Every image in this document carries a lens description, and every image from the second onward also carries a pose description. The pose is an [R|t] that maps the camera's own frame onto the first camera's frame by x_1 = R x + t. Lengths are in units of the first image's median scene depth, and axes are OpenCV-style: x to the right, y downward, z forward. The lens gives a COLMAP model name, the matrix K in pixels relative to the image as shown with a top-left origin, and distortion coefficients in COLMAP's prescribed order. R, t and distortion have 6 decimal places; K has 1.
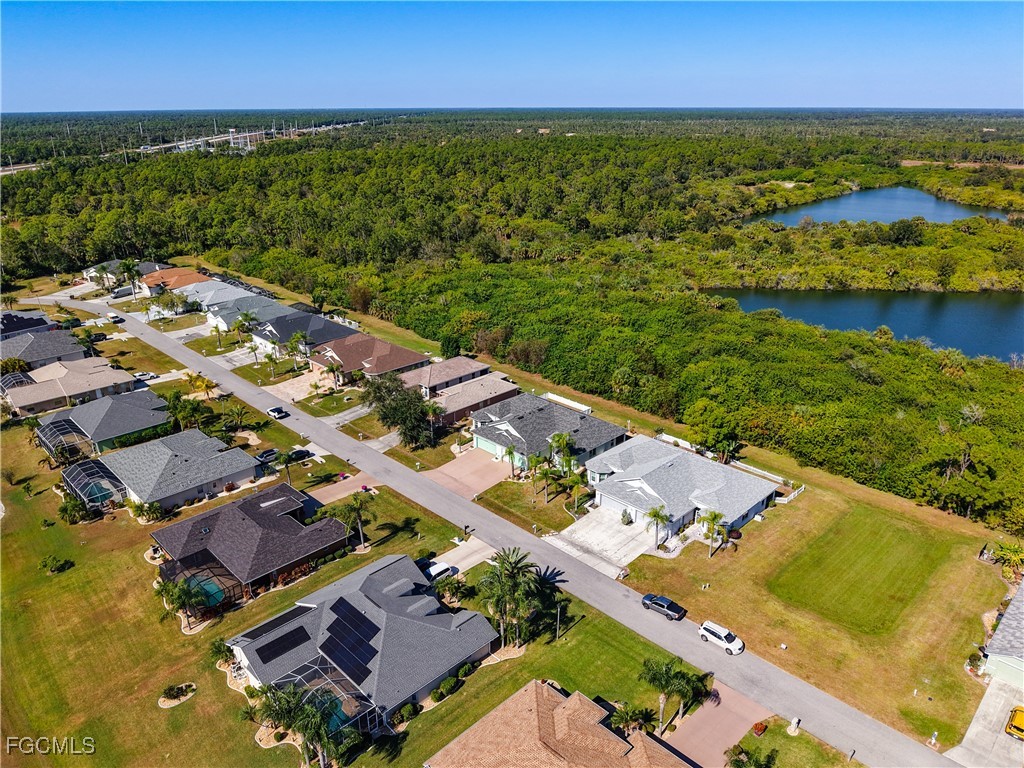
lens RADIAL K [[714.1, 0, 512.0], [0, 714.1, 384.0], [0, 0, 1]] dist [0.032242, -0.072229]
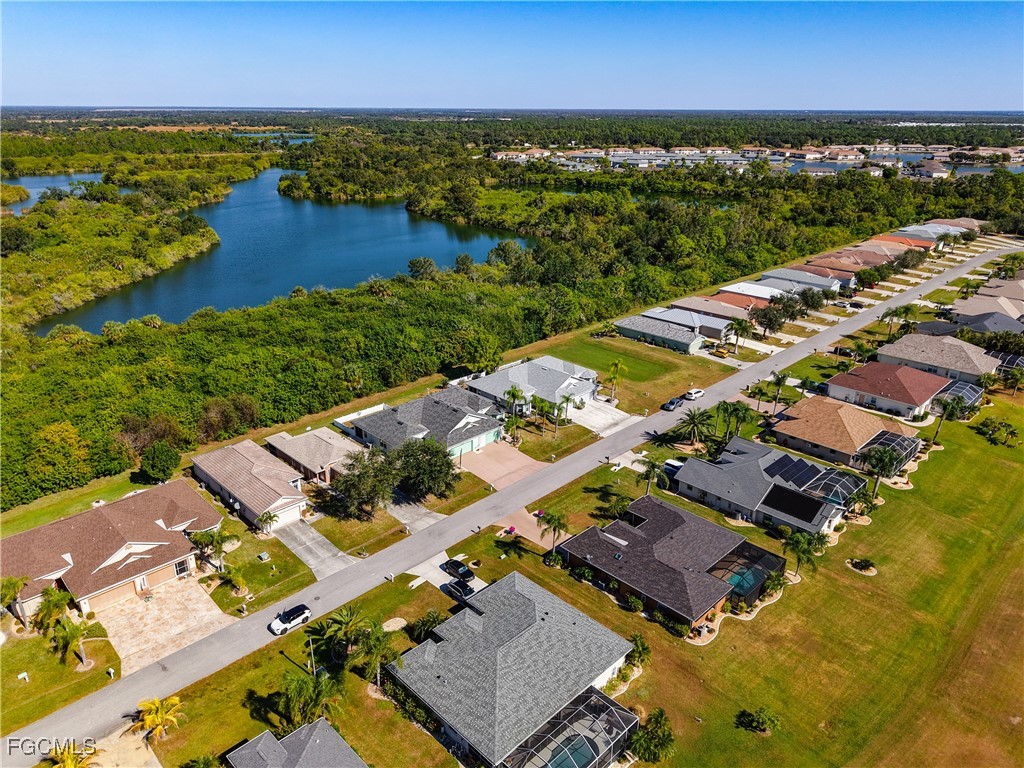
lens RADIAL K [[700.2, 0, 510.4], [0, 700.2, 371.1], [0, 0, 1]] dist [0.050399, -0.089042]
pose [[0.002778, -0.349058, 0.937097, -0.936579], [0.357001, 0.875695, 0.325129, -0.309059], [-0.934100, 0.333641, 0.127047, 0.800809]]
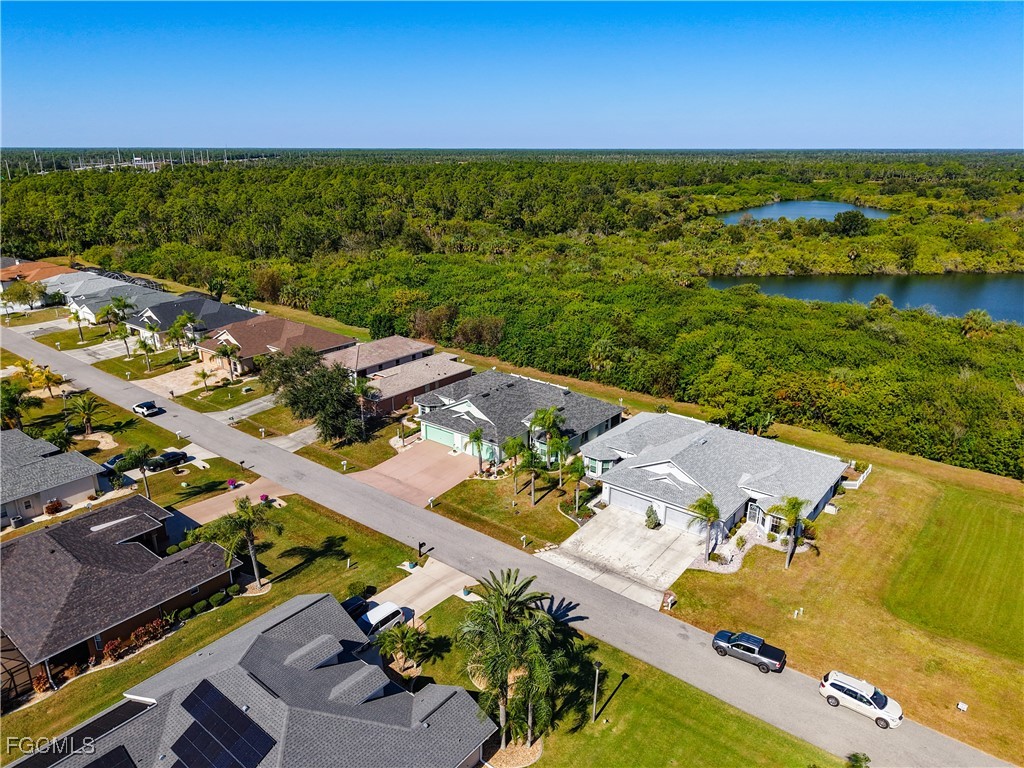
lens RADIAL K [[696.6, 0, 510.3], [0, 696.6, 384.3], [0, 0, 1]] dist [0.013237, -0.001751]
pose [[0.993882, -0.033197, 0.105337, -0.037615], [0.037866, 0.998373, -0.042638, 0.069416], [-0.103750, 0.046366, 0.993522, 0.289671]]
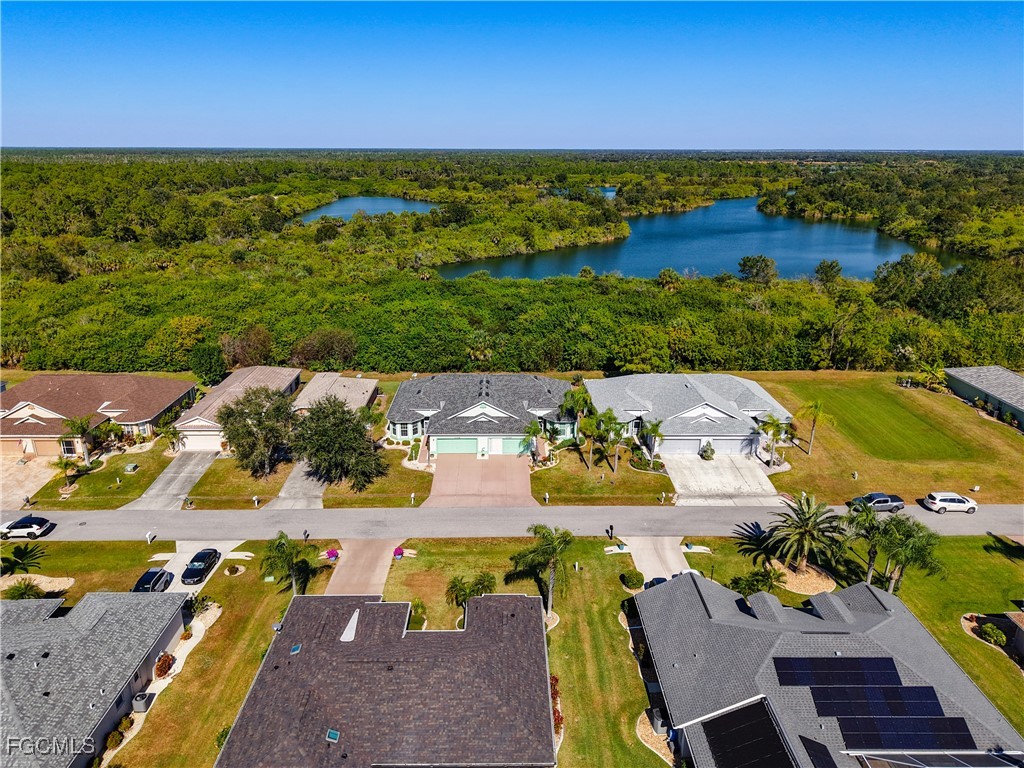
lens RADIAL K [[696.6, 0, 510.3], [0, 696.6, 384.3], [0, 0, 1]] dist [0.013237, -0.001751]
pose [[0.696923, -0.226471, 0.680448, -0.469099], [0.256687, 0.964741, 0.058189, 0.001715], [-0.669635, 0.134109, 0.730482, 0.466144]]
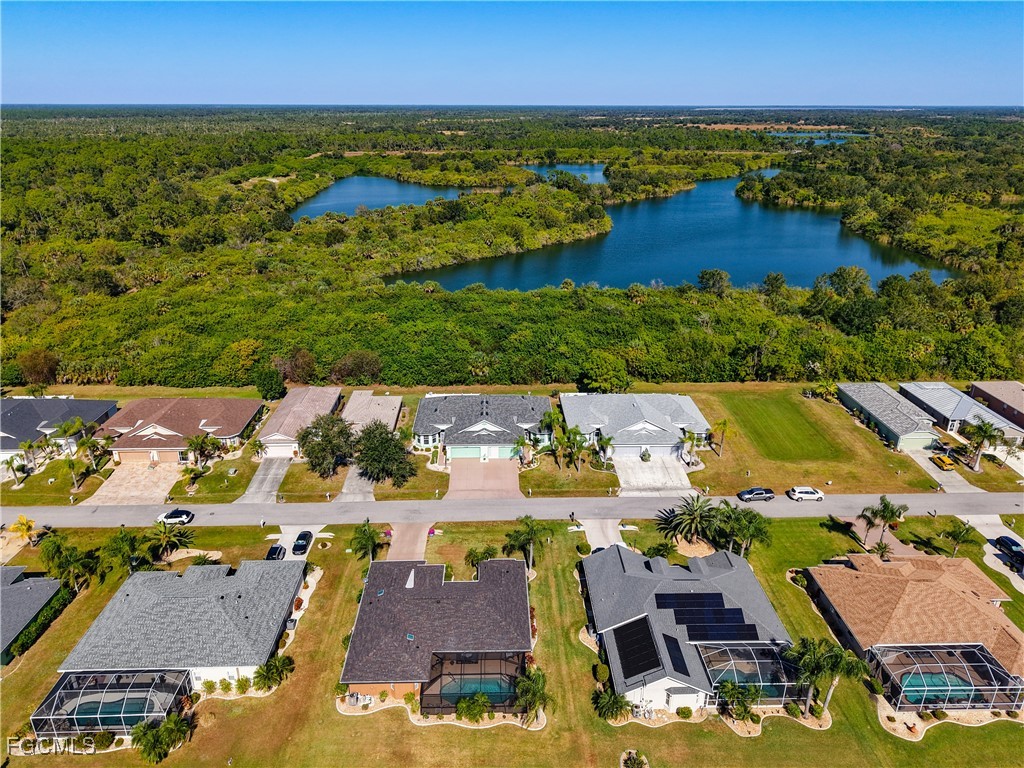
lens RADIAL K [[699.3, 0, 512.0], [0, 699.3, 384.0], [0, 0, 1]] dist [0.044697, -0.051681]
pose [[0.685344, -0.266006, 0.677897, -0.636959], [0.260407, 0.958865, 0.112990, -0.097846], [-0.680068, 0.099092, 0.726422, 0.258467]]
